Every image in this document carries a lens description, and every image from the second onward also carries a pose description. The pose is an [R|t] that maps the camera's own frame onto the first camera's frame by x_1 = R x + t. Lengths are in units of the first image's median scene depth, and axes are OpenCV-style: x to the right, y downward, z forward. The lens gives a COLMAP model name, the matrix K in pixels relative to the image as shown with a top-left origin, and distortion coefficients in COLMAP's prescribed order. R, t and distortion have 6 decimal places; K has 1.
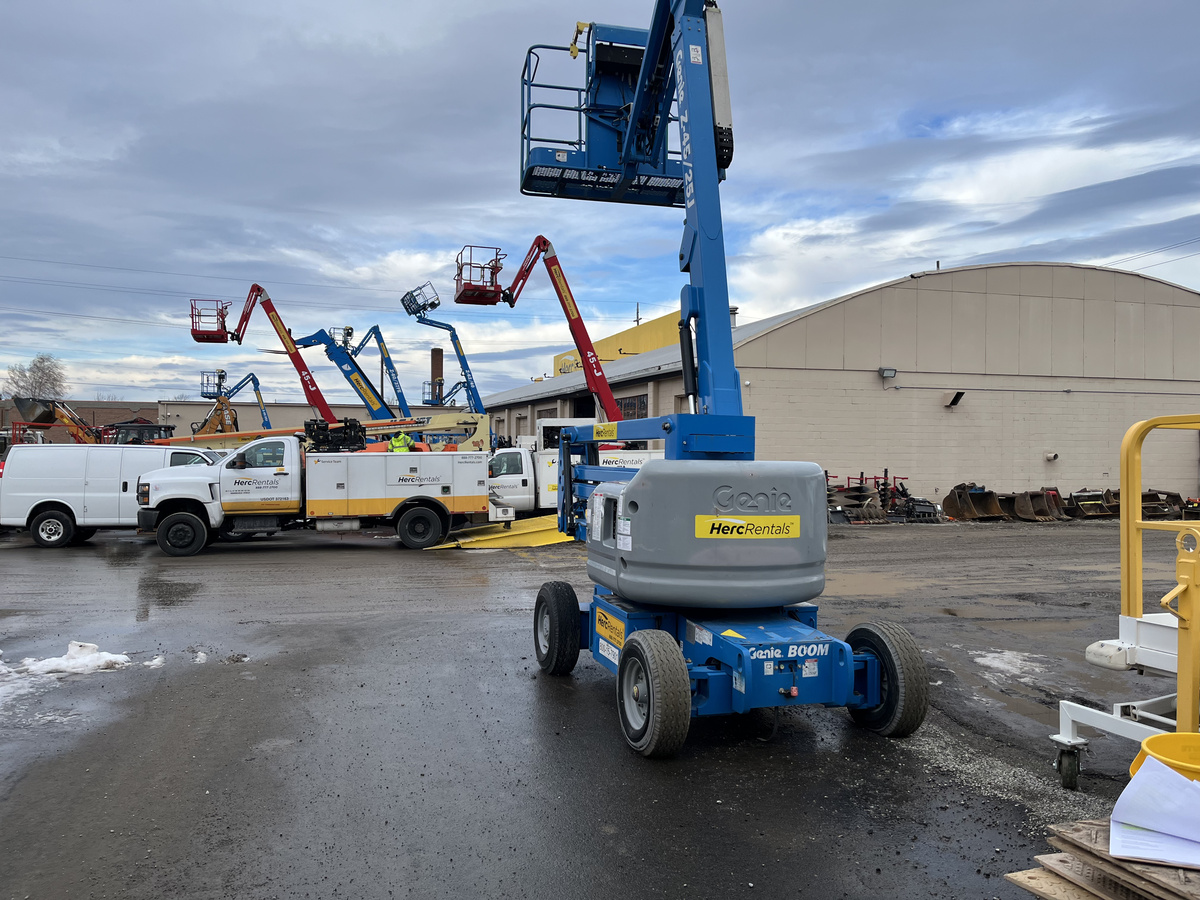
lens RADIAL K [[920.6, 0, 601.8], [0, 920.6, 444.5], [0, 0, 1]] dist [0.055564, -0.073471]
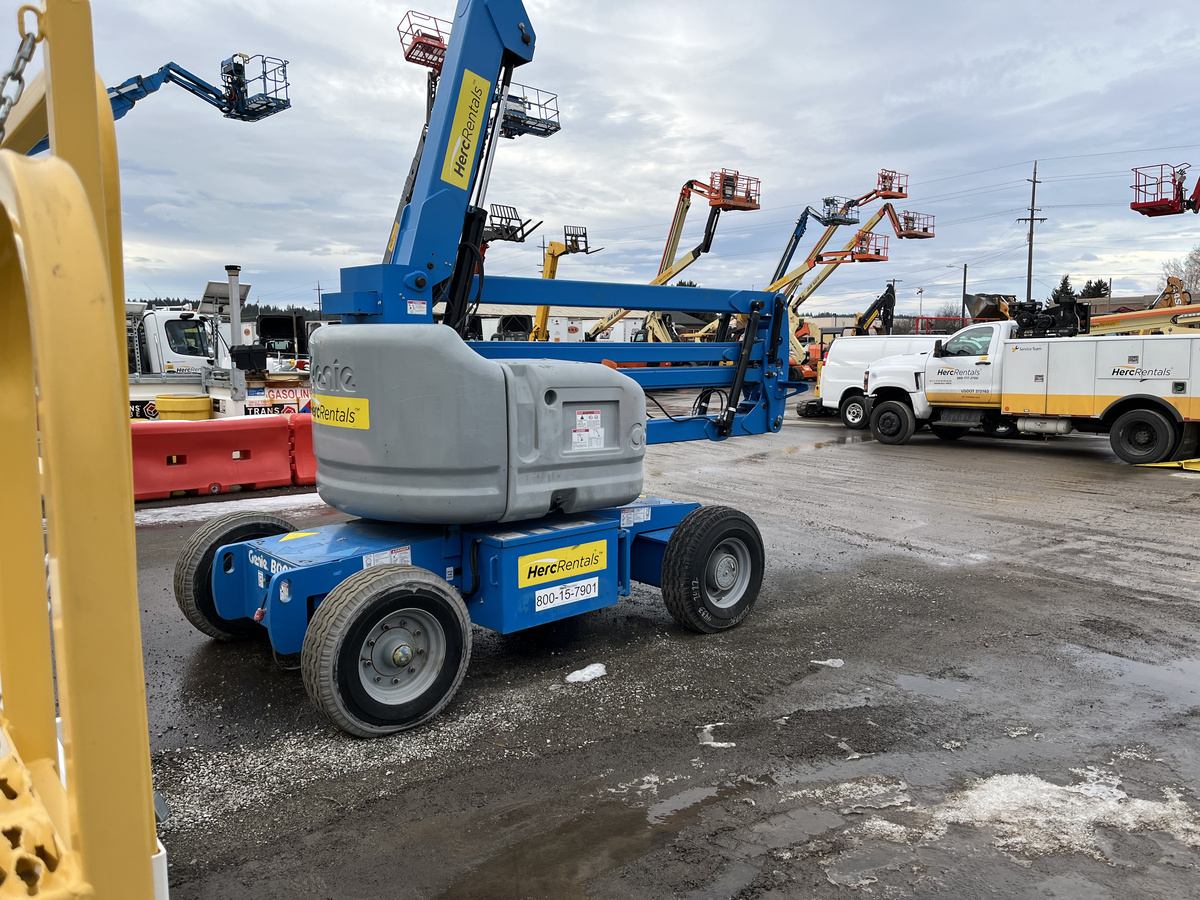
lens RADIAL K [[920.6, 0, 604.6], [0, 920.6, 457.7], [0, 0, 1]] dist [0.055564, -0.073471]
pose [[0.403447, 0.100235, -0.909496, 0.326171], [0.013357, 0.993231, 0.115388, 0.014127], [0.914906, -0.058701, 0.399377, 0.300769]]
